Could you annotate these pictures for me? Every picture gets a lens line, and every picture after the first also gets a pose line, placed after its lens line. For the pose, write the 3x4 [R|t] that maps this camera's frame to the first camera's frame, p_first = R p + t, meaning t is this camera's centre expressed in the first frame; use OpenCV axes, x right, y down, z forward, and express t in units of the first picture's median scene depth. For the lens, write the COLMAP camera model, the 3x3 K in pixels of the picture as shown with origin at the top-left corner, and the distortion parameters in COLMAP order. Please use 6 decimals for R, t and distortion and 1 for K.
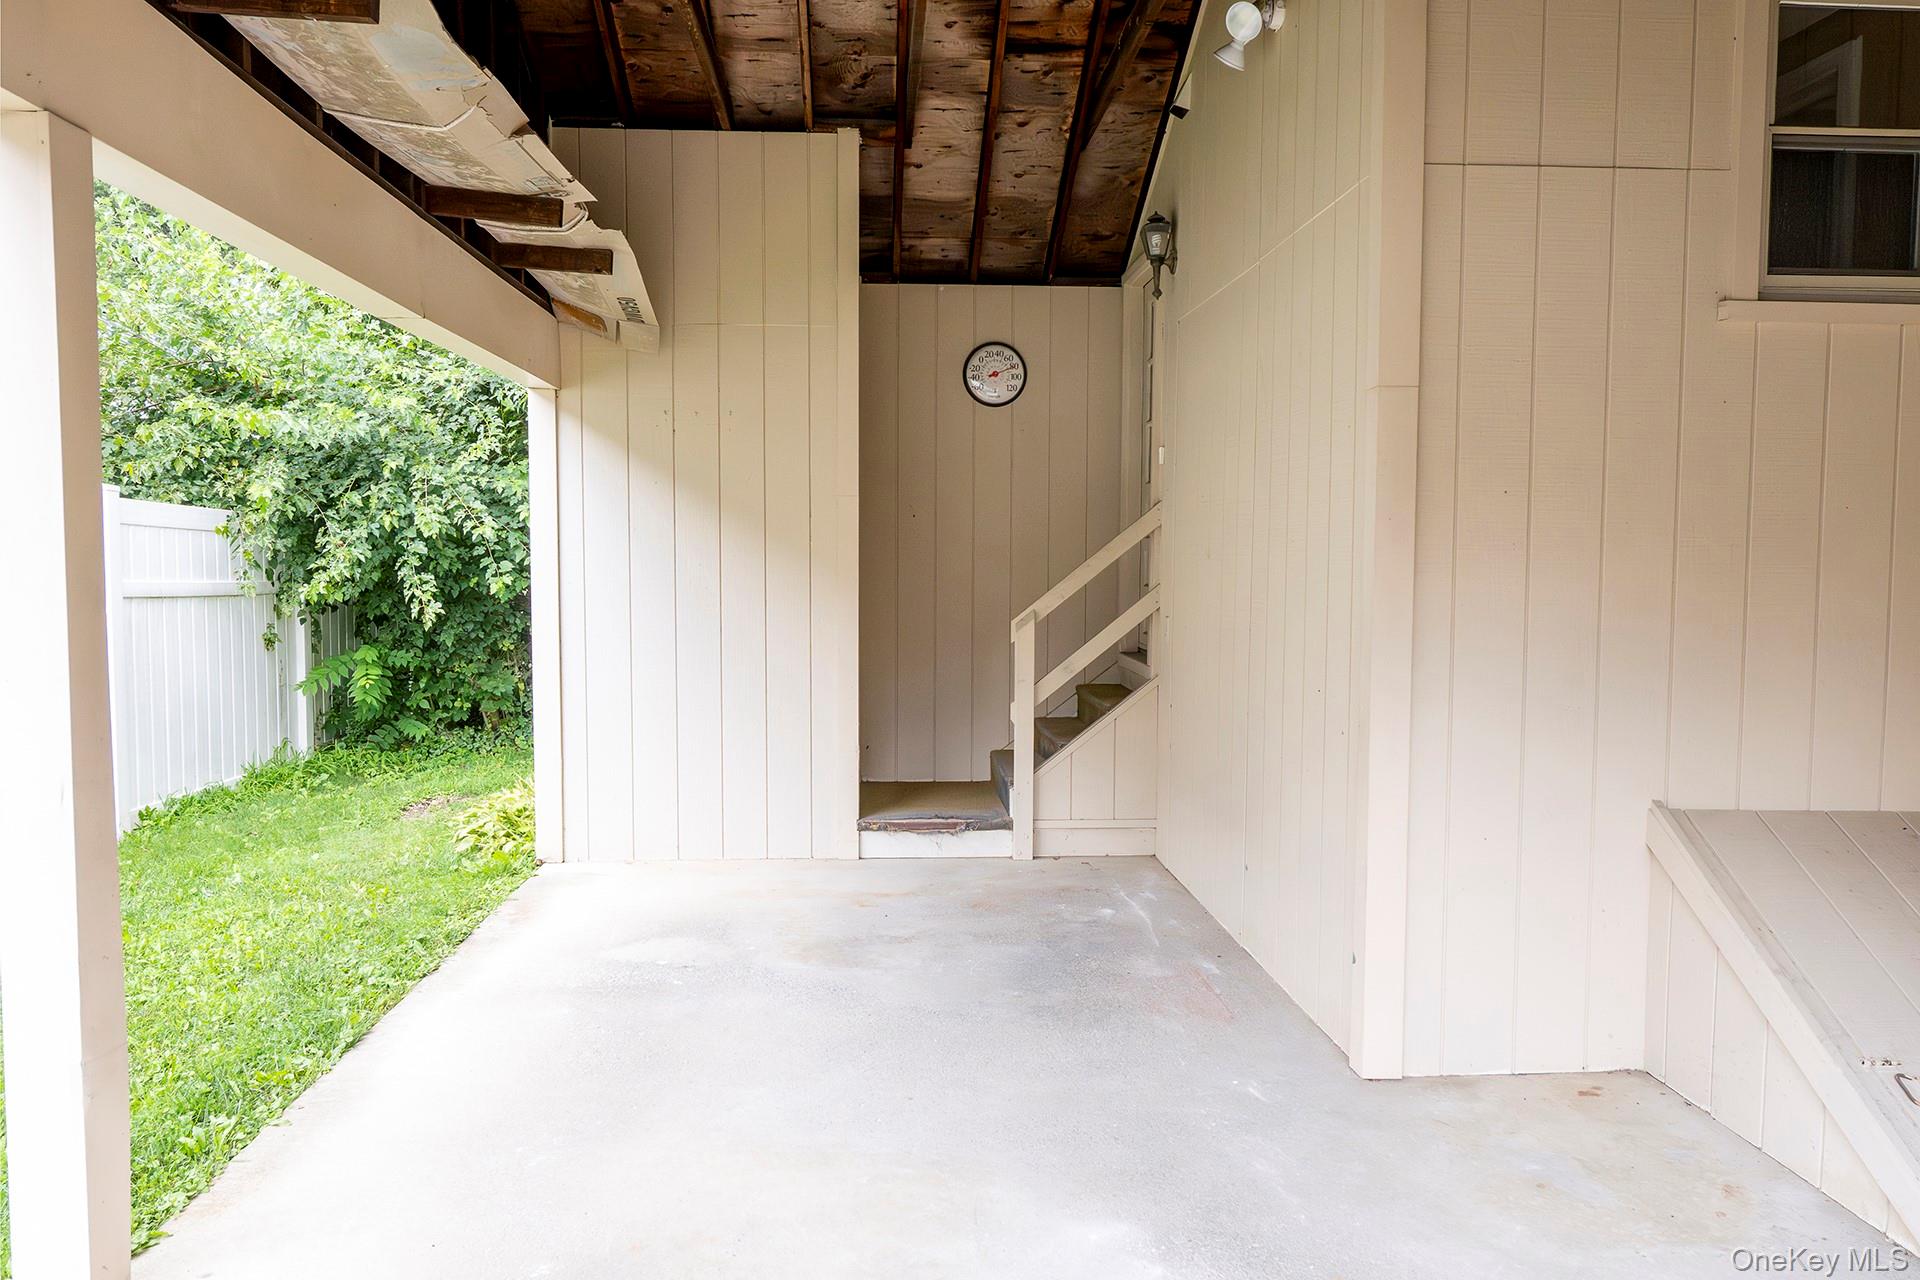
lens RADIAL K [[1367.3, 0, 960.0], [0, 1367.3, 640.0], [0, 0, 1]] dist [-0.005323, 0.004131]
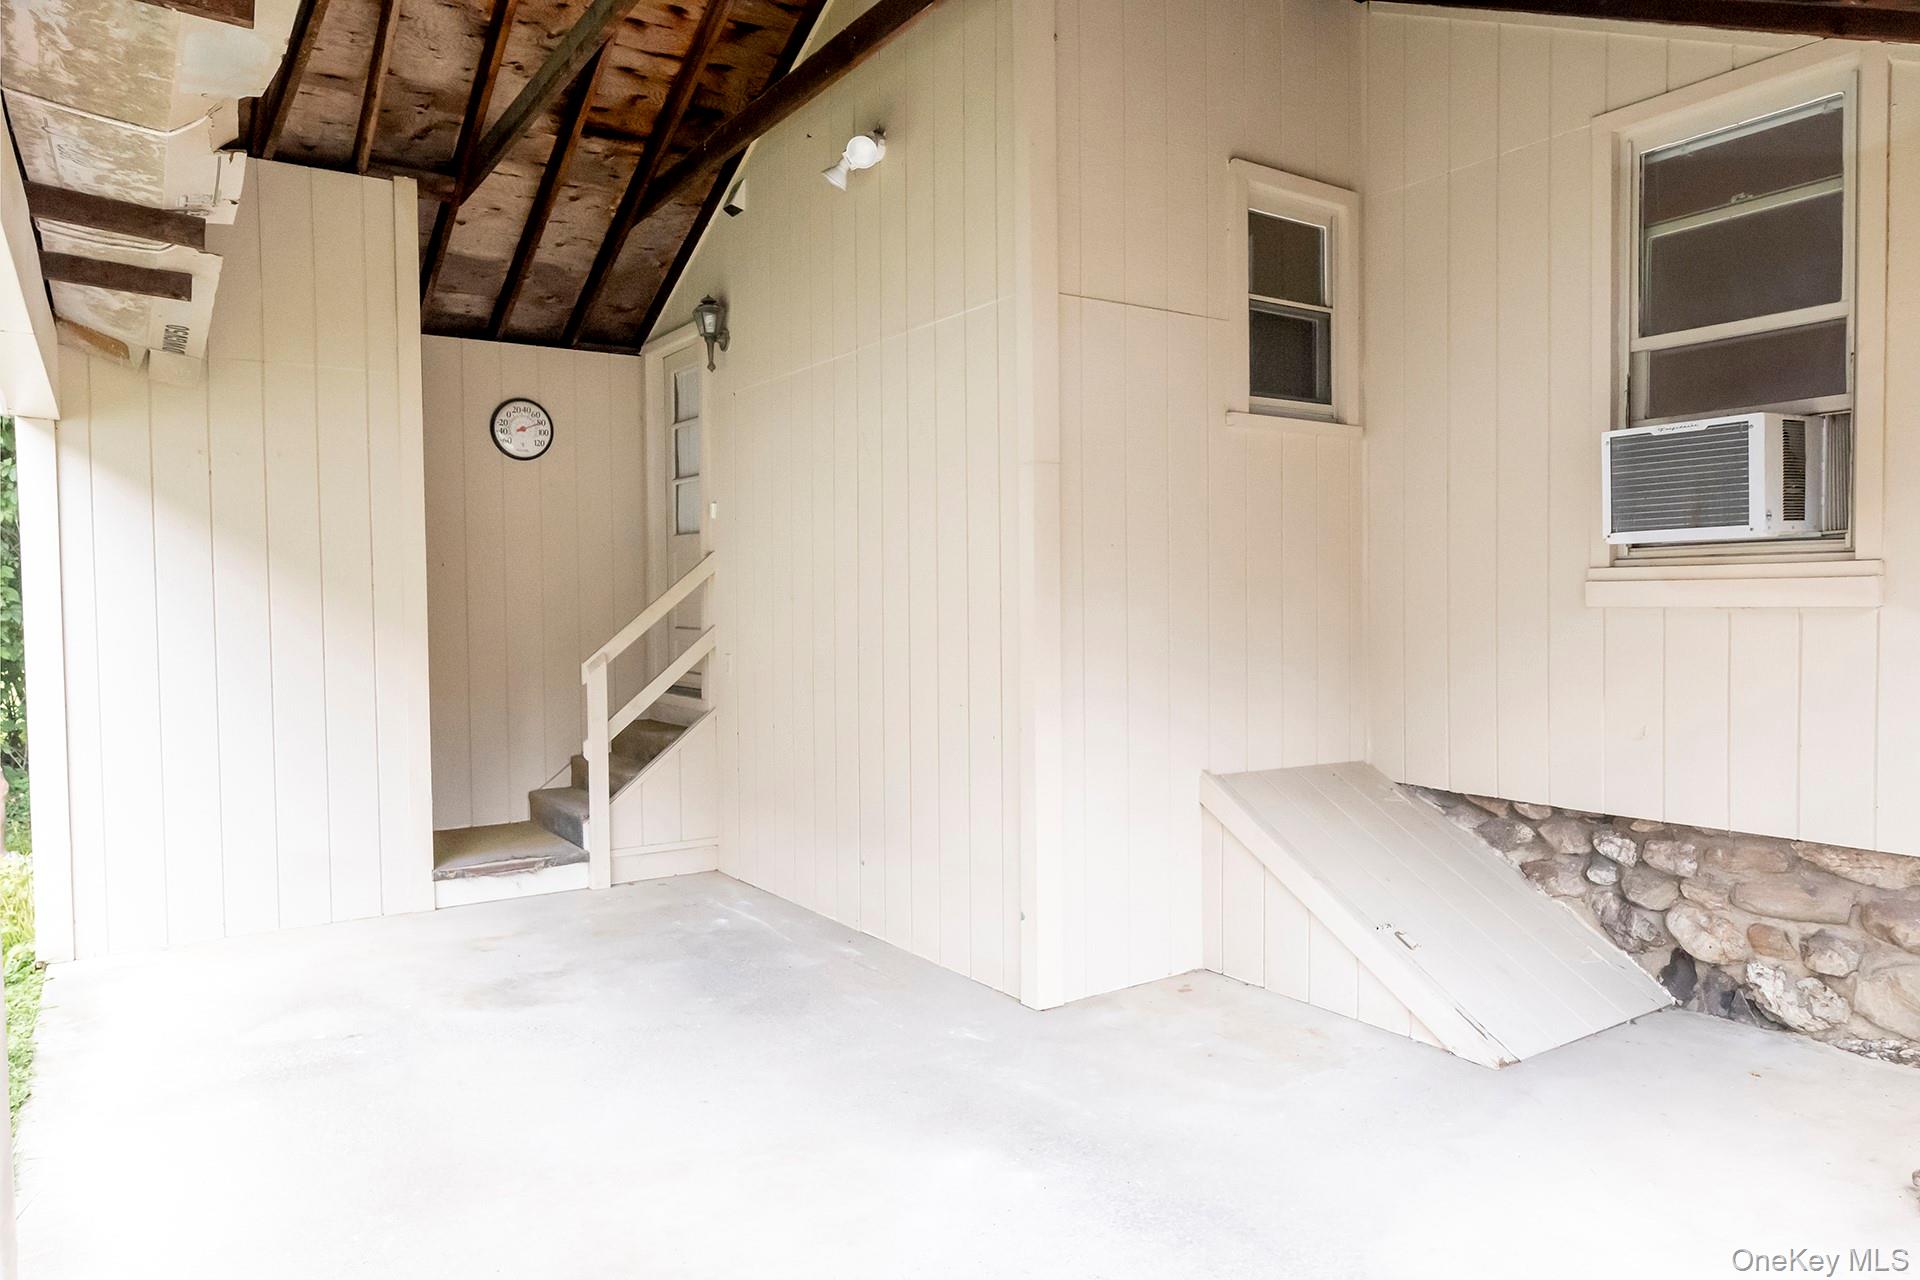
lens RADIAL K [[1247.8, 0, 960.0], [0, 1247.8, 640.0], [0, 0, 1]] dist [0.000227, -0.003574]
pose [[0.861017, -0.029280, 0.507733, -0.204004], [0.045728, 0.998755, -0.019949, 0.000448], [-0.506517, 0.040394, 0.861283, 0.021256]]
